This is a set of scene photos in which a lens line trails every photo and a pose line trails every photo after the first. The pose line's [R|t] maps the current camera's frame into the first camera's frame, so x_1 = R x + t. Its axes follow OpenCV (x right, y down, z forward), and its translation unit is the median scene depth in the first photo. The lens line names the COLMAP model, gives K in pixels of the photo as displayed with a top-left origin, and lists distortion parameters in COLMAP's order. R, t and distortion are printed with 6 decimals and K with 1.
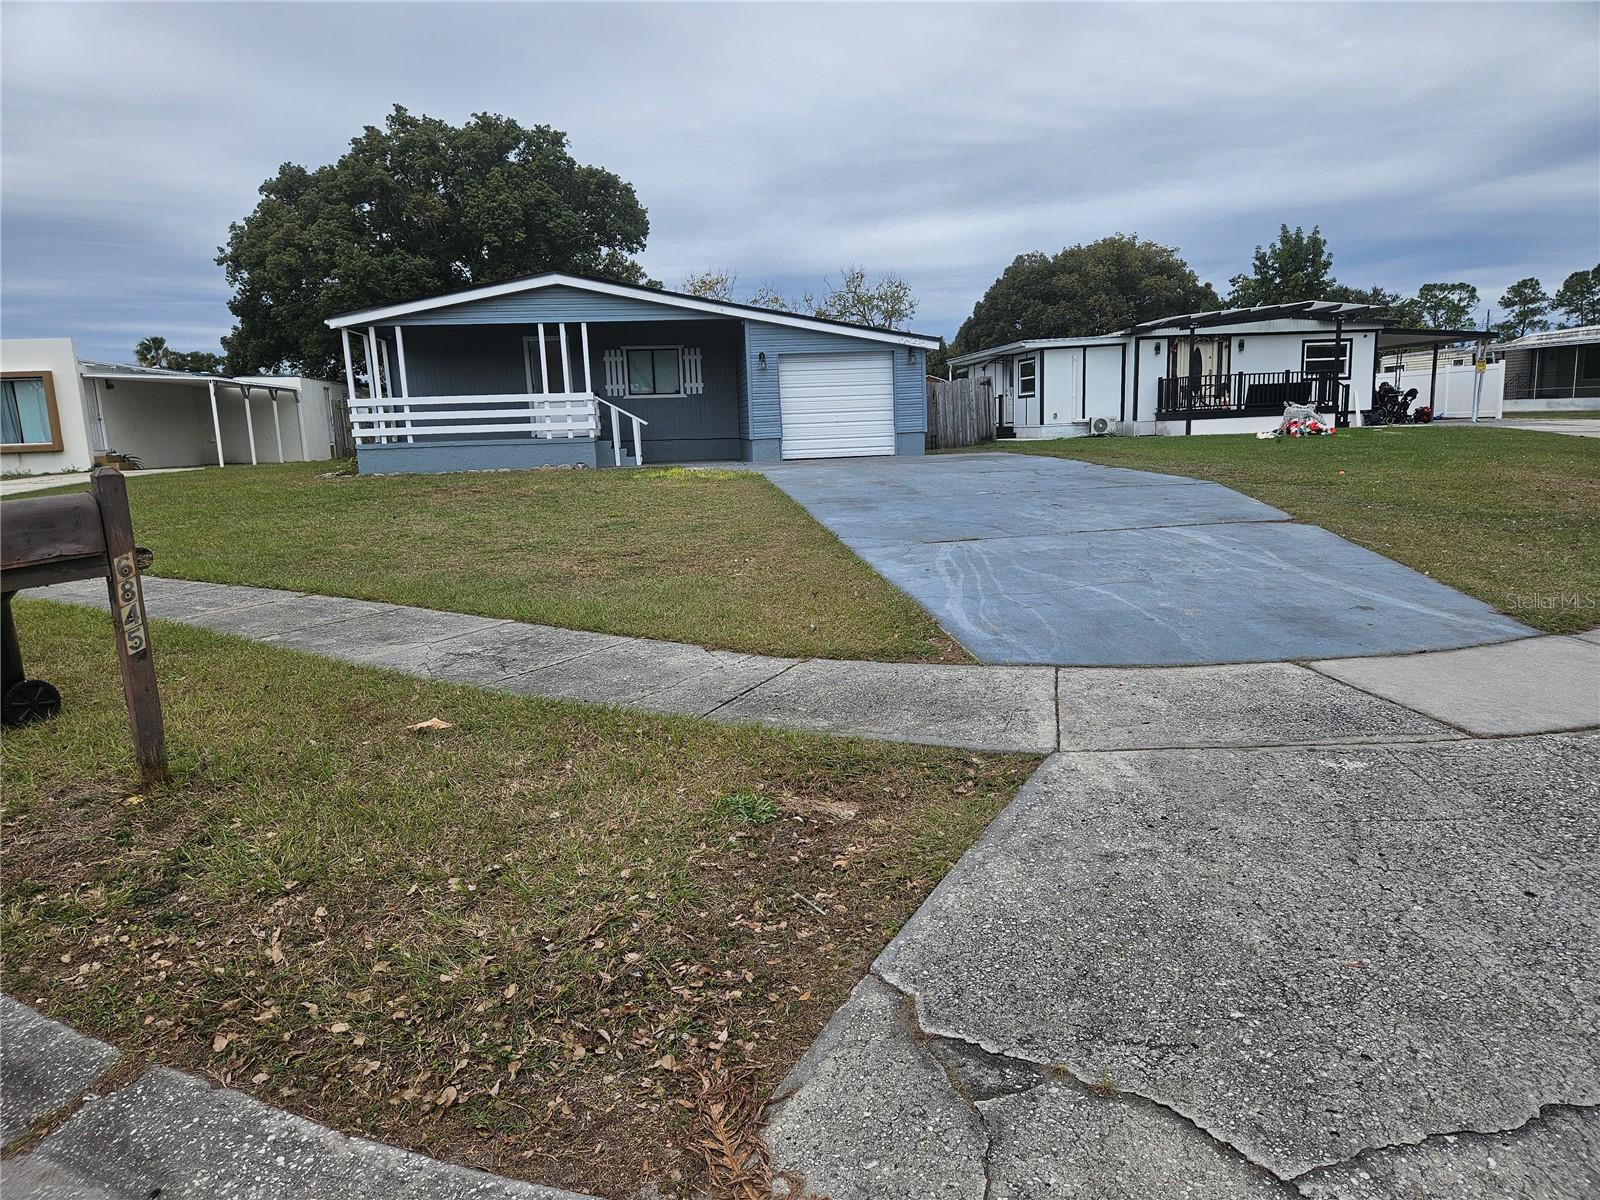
lens RADIAL K [[1067.1, 0, 817.1], [0, 1067.1, 609.5], [0, 0, 1]] dist [0.060802, -0.040314]
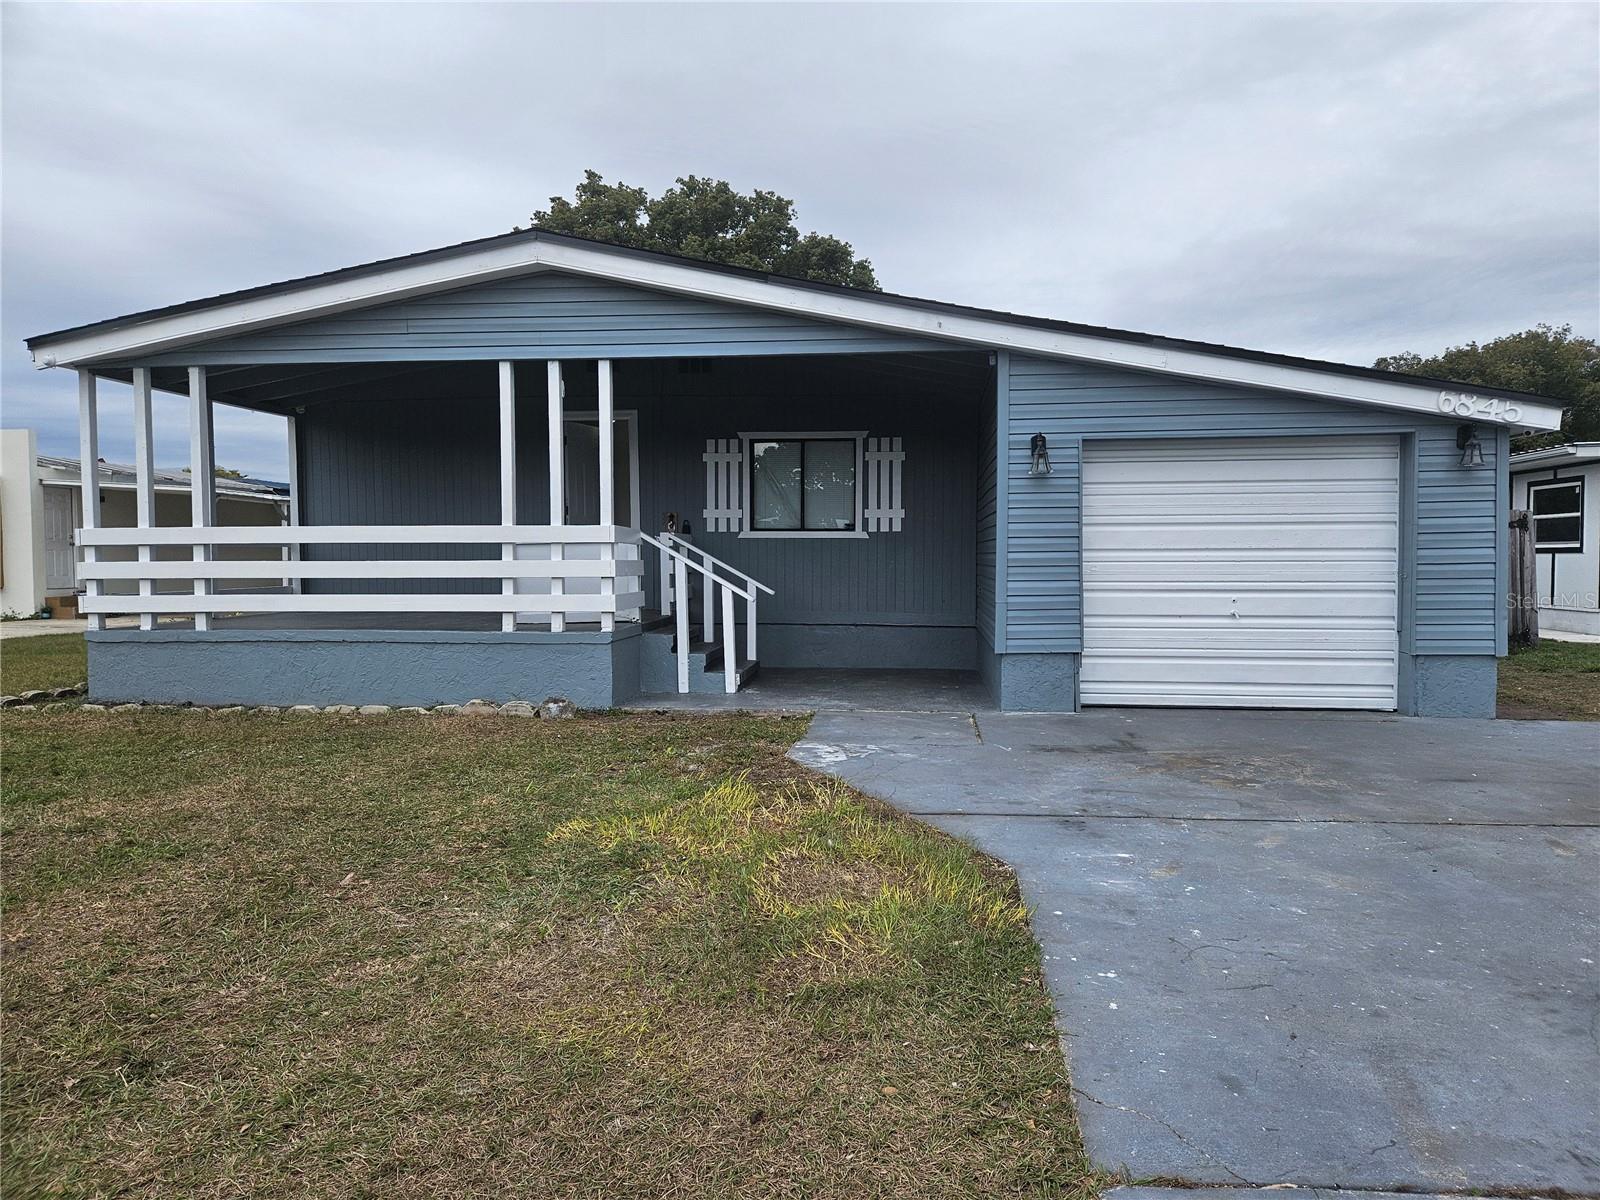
lens RADIAL K [[1067.1, 0, 803.6], [0, 1067.1, 598.4], [0, 0, 1]] dist [0.060802, -0.040314]
pose [[0.967868, 0.043706, -0.247630, -0.034802], [-0.075074, 0.990090, -0.118679, -0.126869], [0.239989, 0.133457, 0.961558, 0.605143]]
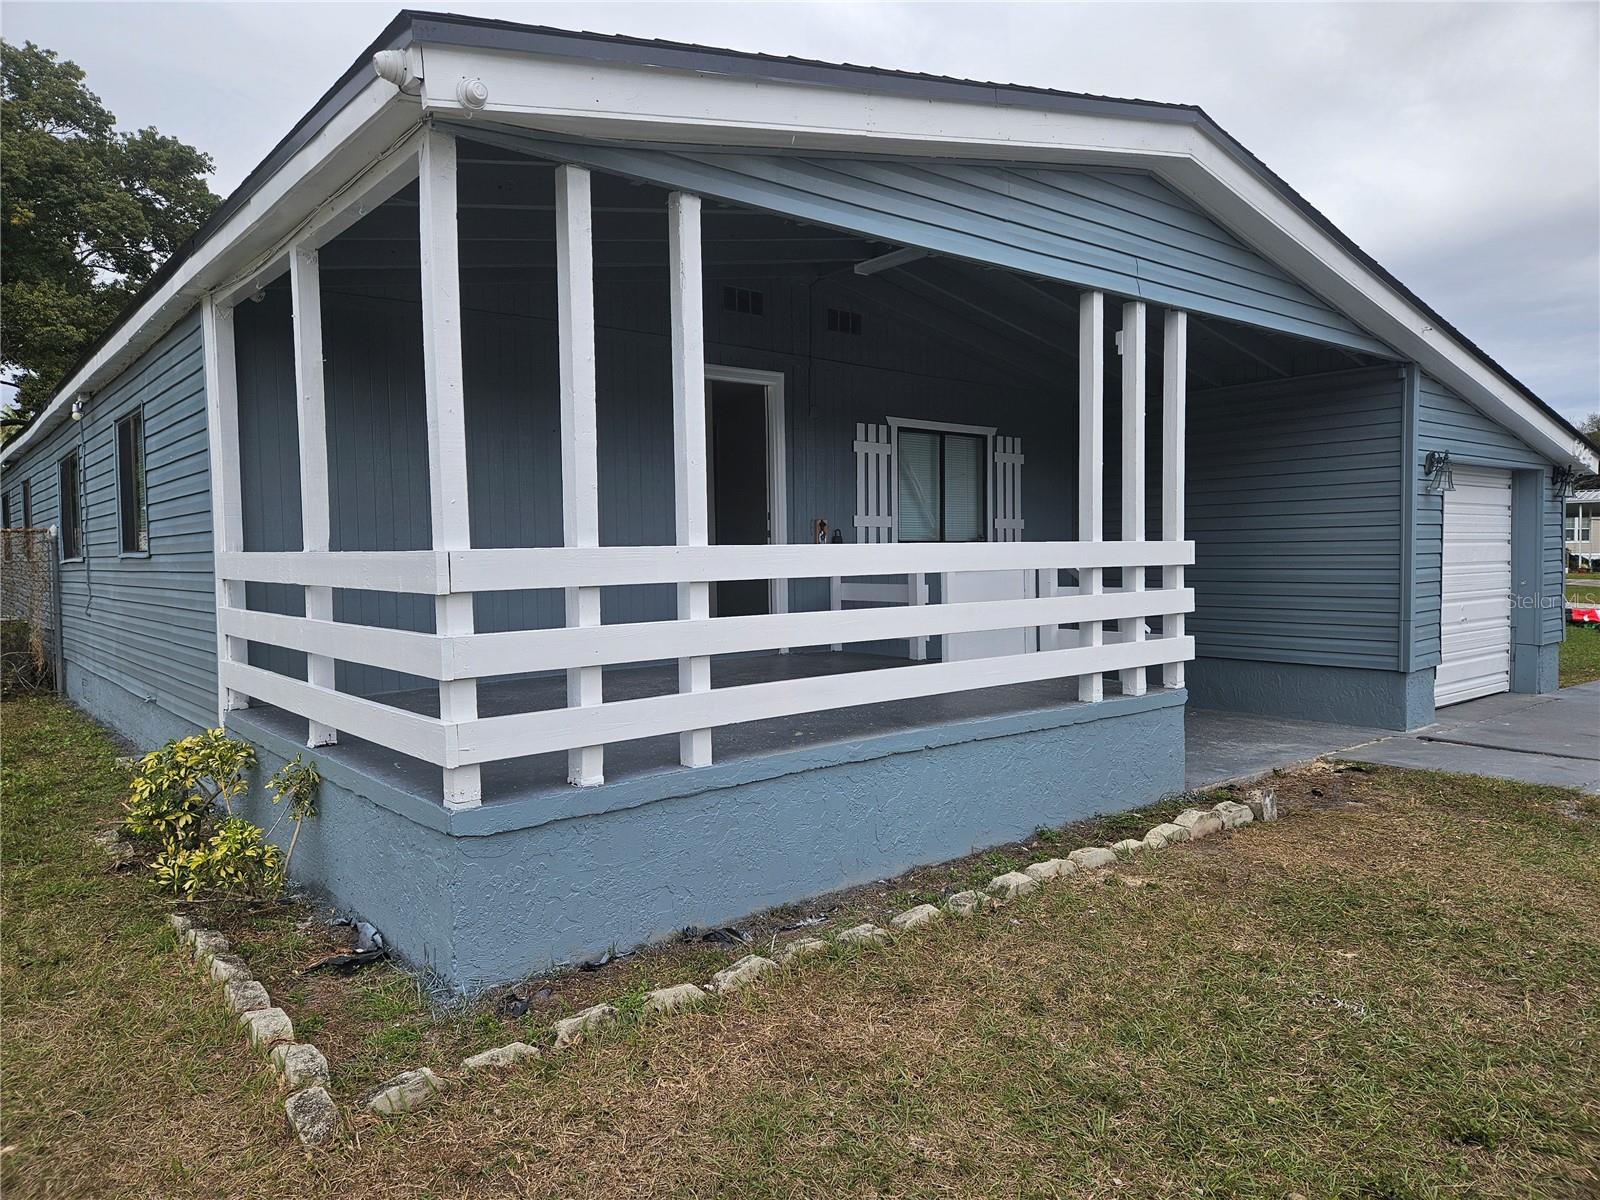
lens RADIAL K [[1067.1, 0, 801.7], [0, 1067.1, 609.5], [0, 0, 1]] dist [0.060802, -0.040314]
pose [[0.861475, -0.001546, 0.507798, -0.437746], [0.068697, 0.991157, -0.113526, -0.151540], [-0.503132, 0.132684, 0.853963, 0.772762]]
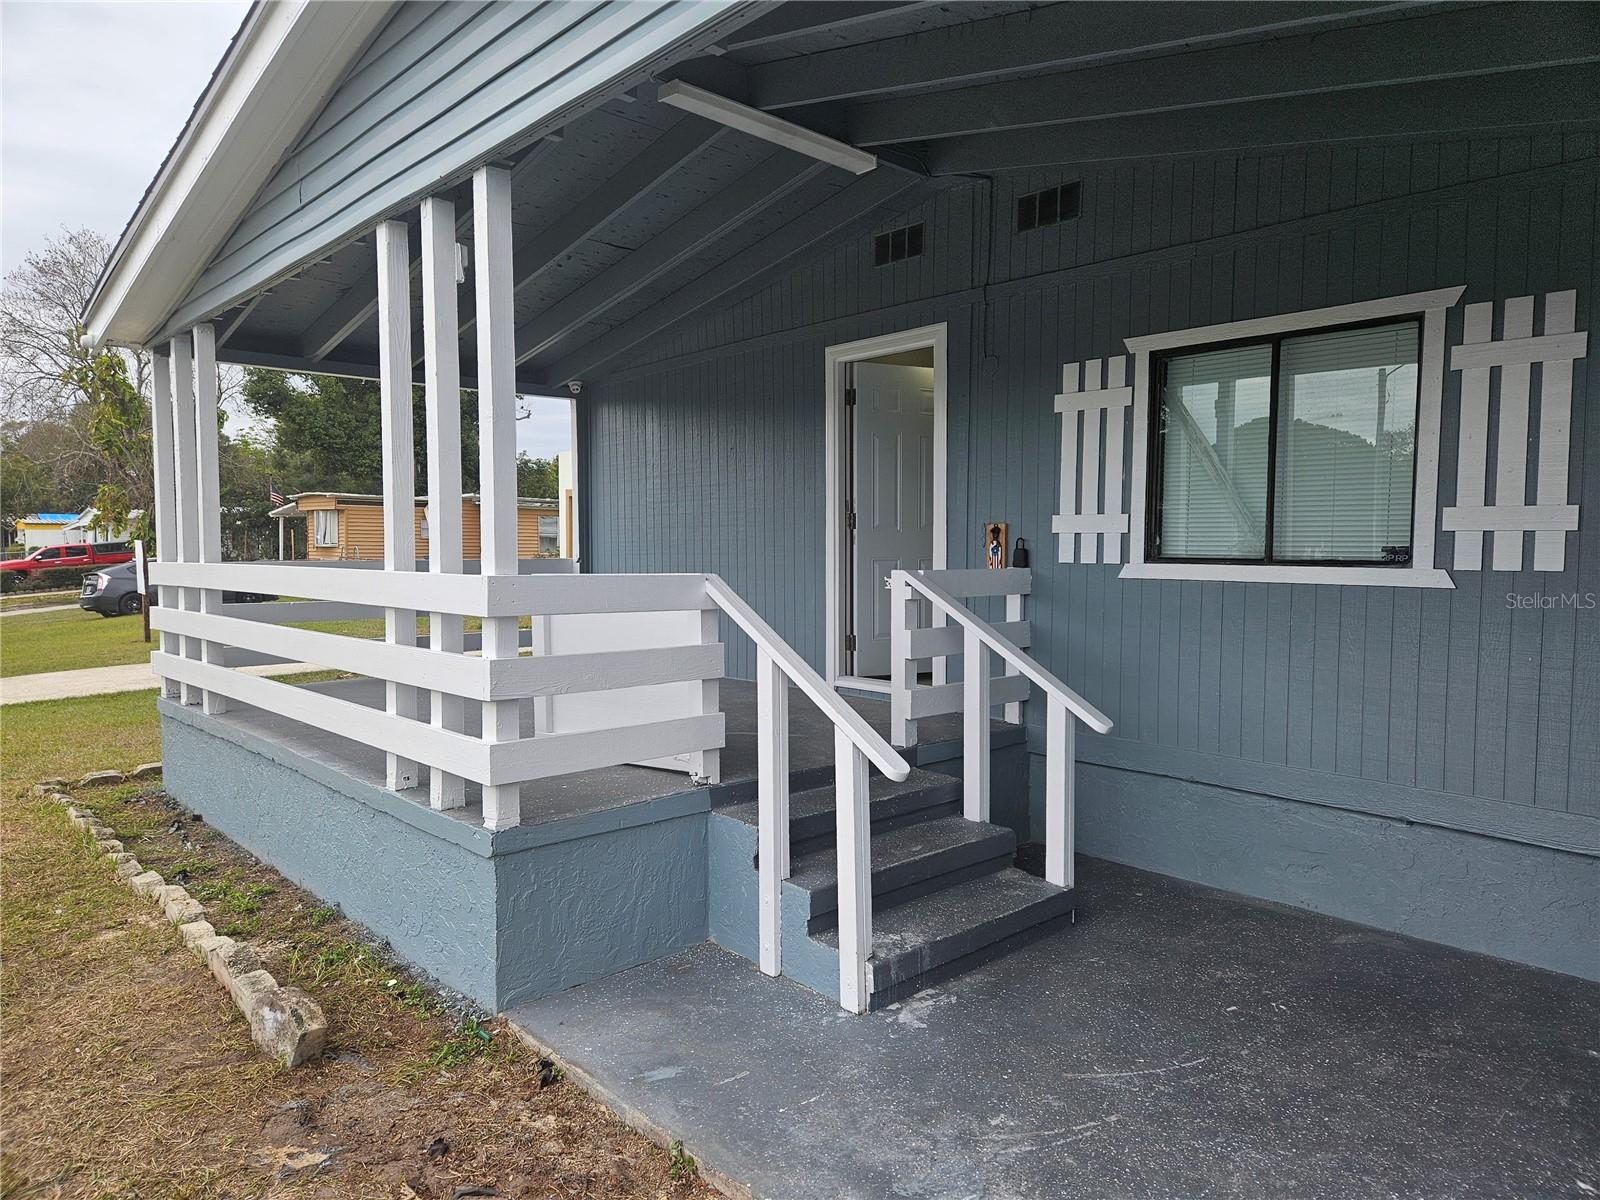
lens RADIAL K [[1067.1, 0, 808.1], [0, 1067.1, 597.4], [0, 0, 1]] dist [0.060802, -0.040314]
pose [[0.562249, 0.074965, -0.823563, -0.041661], [-0.165415, 0.985952, -0.023183, -0.196227], [0.810255, 0.149264, 0.566751, 0.914690]]
